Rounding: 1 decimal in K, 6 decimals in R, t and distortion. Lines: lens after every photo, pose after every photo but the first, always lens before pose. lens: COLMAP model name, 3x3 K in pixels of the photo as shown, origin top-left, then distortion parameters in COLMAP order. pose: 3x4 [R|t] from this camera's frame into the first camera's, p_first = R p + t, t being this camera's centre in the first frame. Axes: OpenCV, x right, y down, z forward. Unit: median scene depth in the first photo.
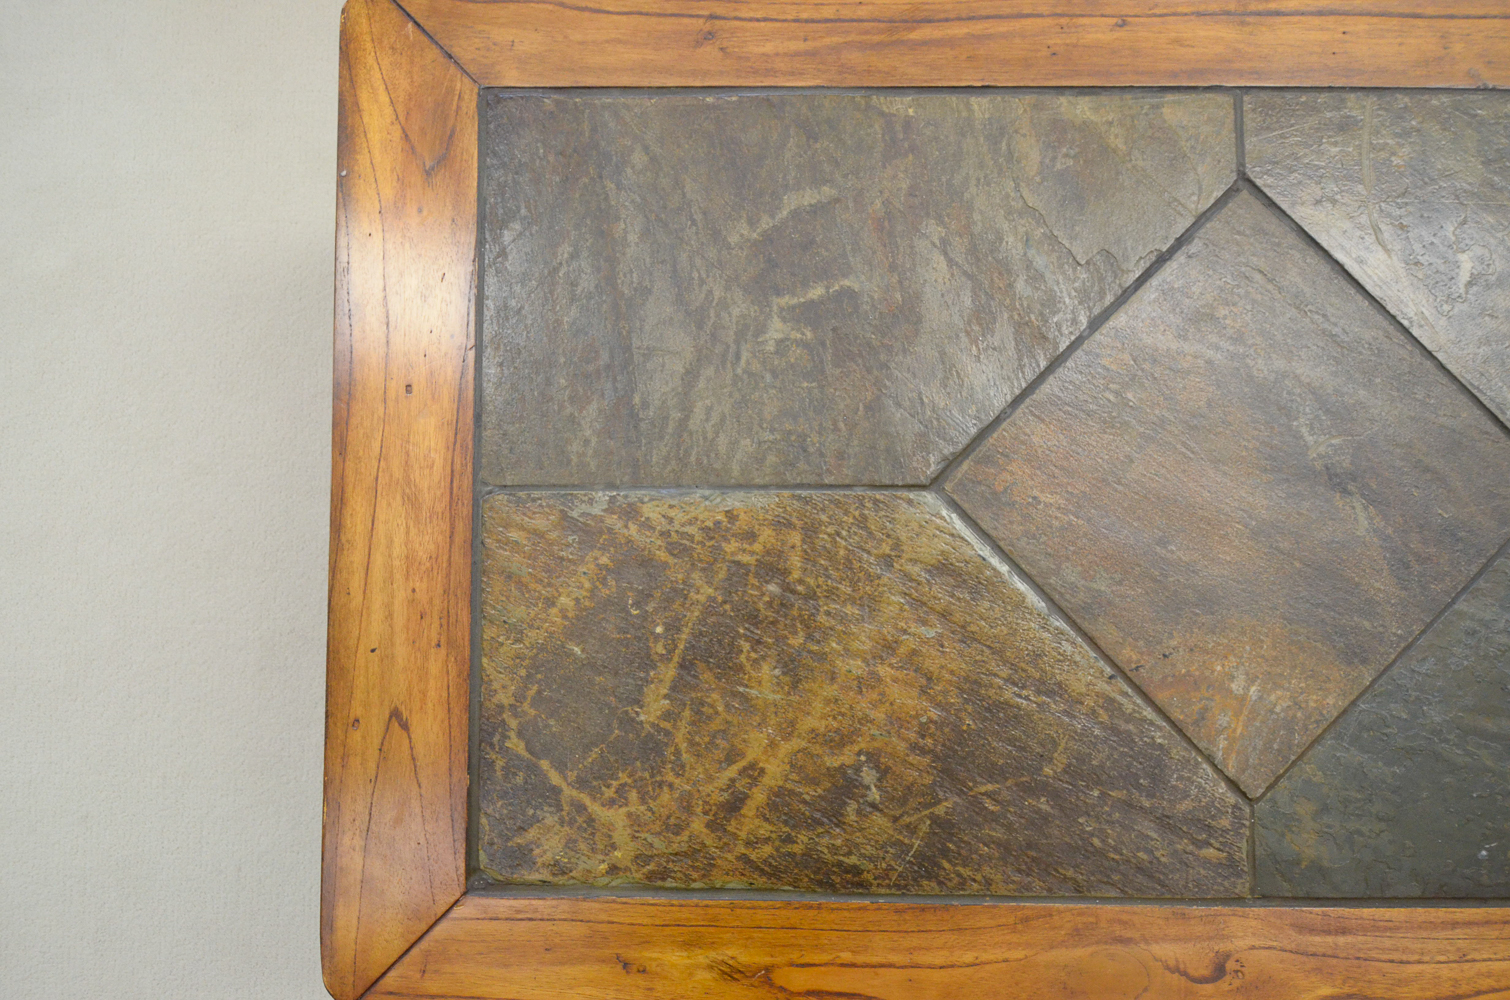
lens RADIAL K [[879.9, 0, 751.4], [0, 879.9, 506.3], [0, 0, 1]] dist [0.018869, -0.025948]
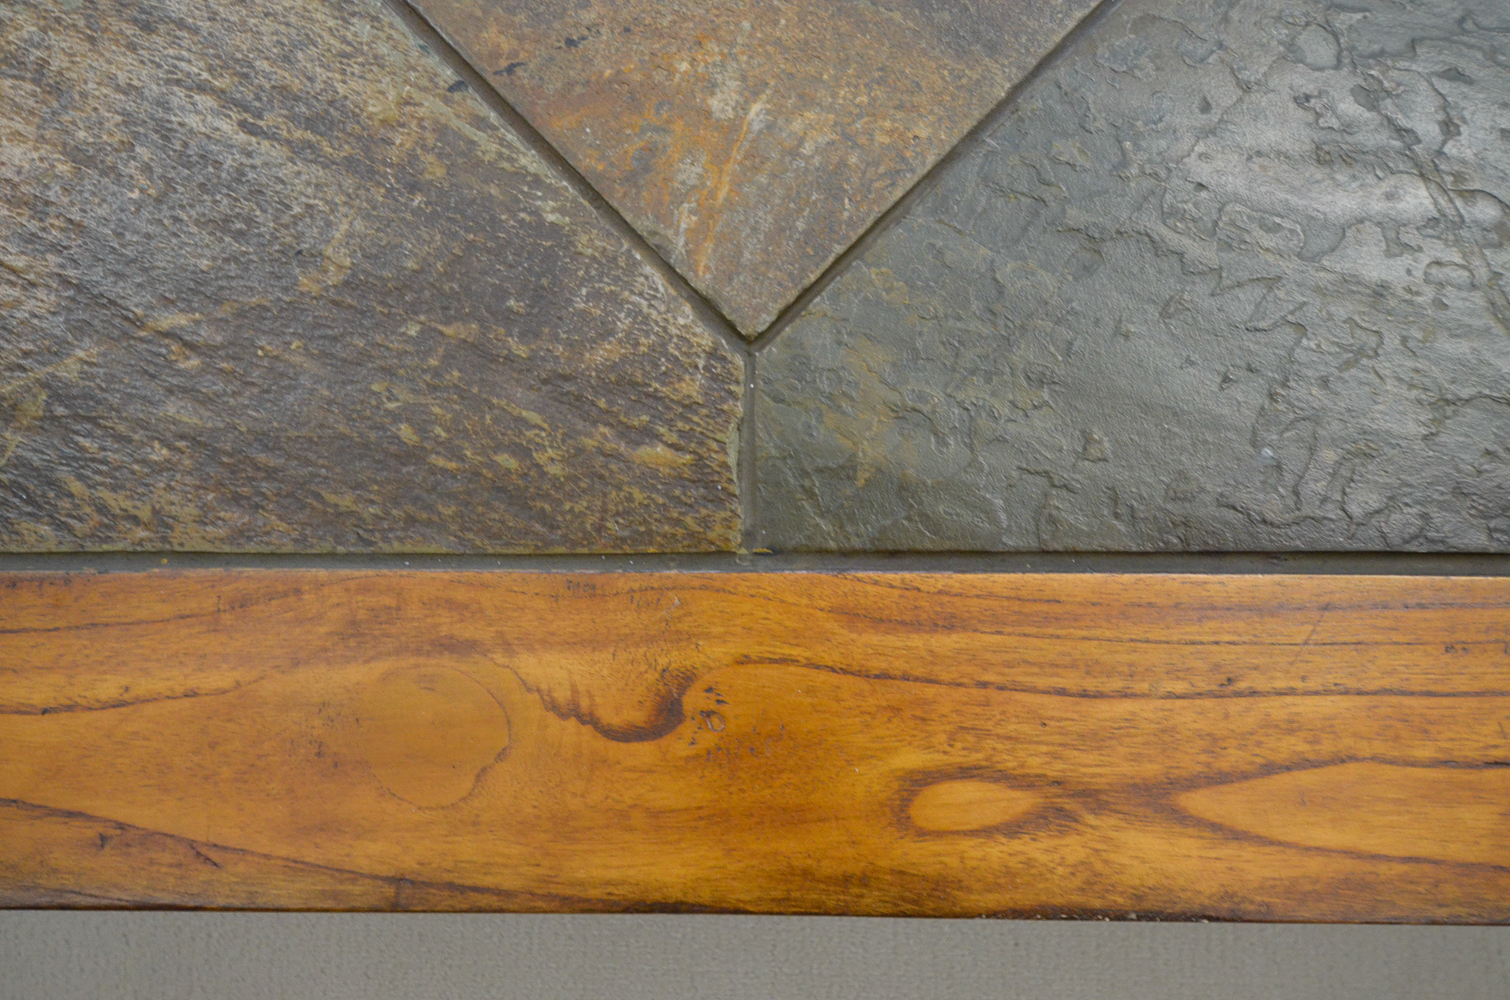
lens RADIAL K [[1478.6, 0, 755.0], [0, 1478.6, 500.0], [0, 0, 1]] dist [0.028144, -0.004115]
pose [[0.999994, -0.001254, -0.003175, 0.562241], [0.000919, 0.994608, -0.103700, 0.485376], [0.003288, 0.103696, 0.994604, 0.244262]]
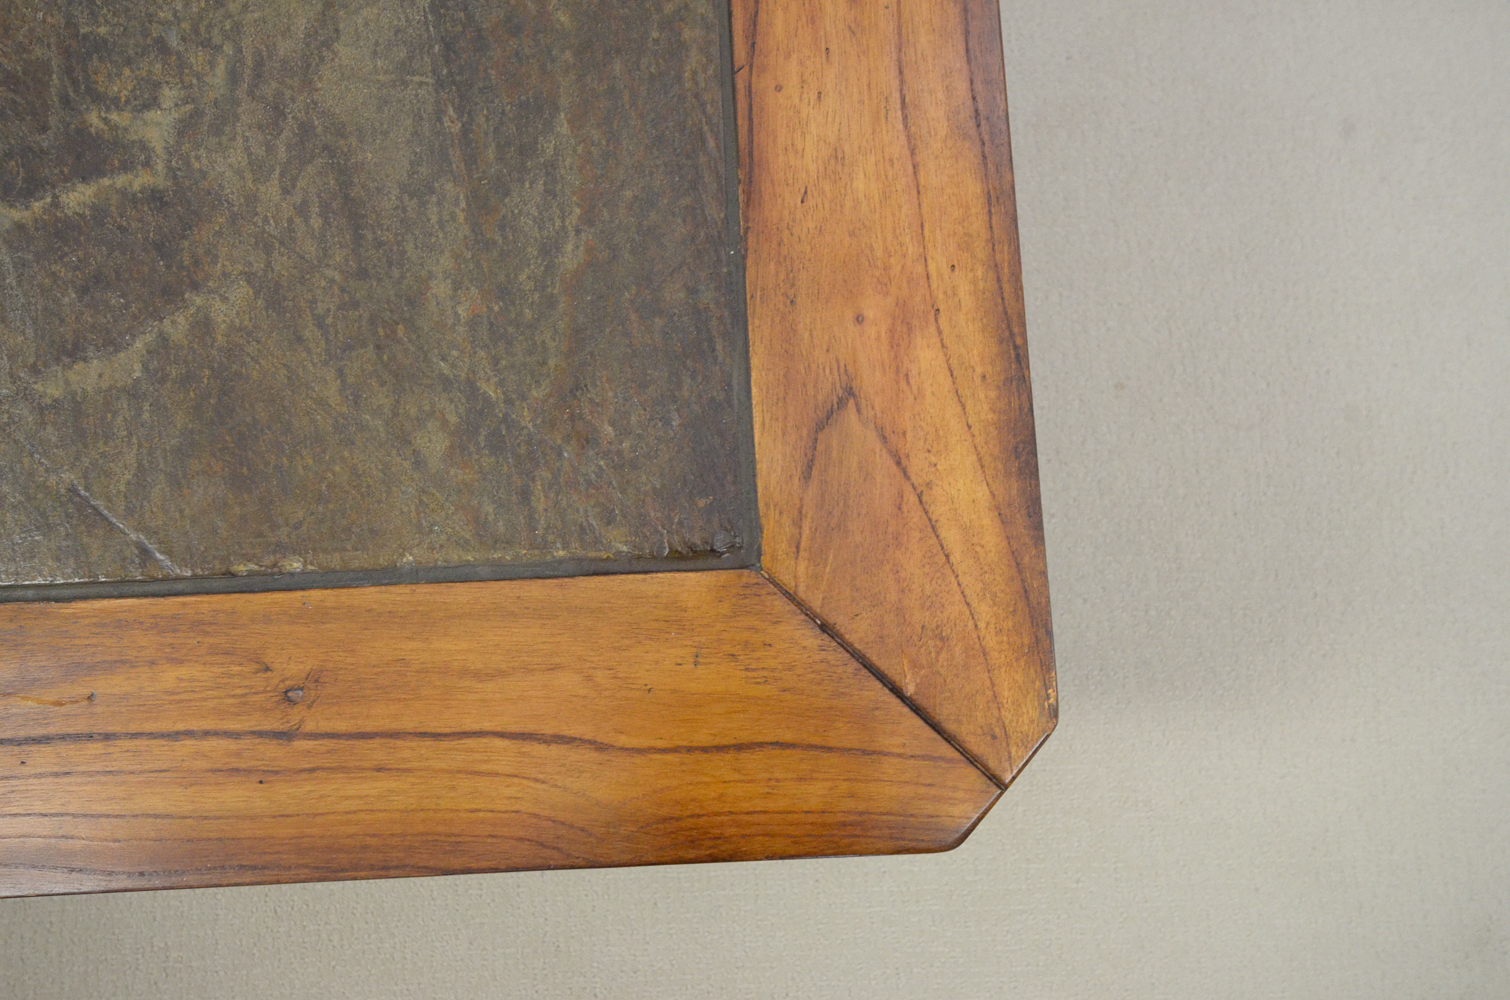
lens RADIAL K [[1478.6, 0, 755.0], [0, 1478.6, 500.0], [0, 0, 1]] dist [0.028144, -0.004115]
pose [[-0.998332, 0.057657, 0.002858, -0.319528], [-0.055902, -0.977934, 0.201294, -0.622410], [0.014401, 0.200798, 0.979527, 0.185081]]
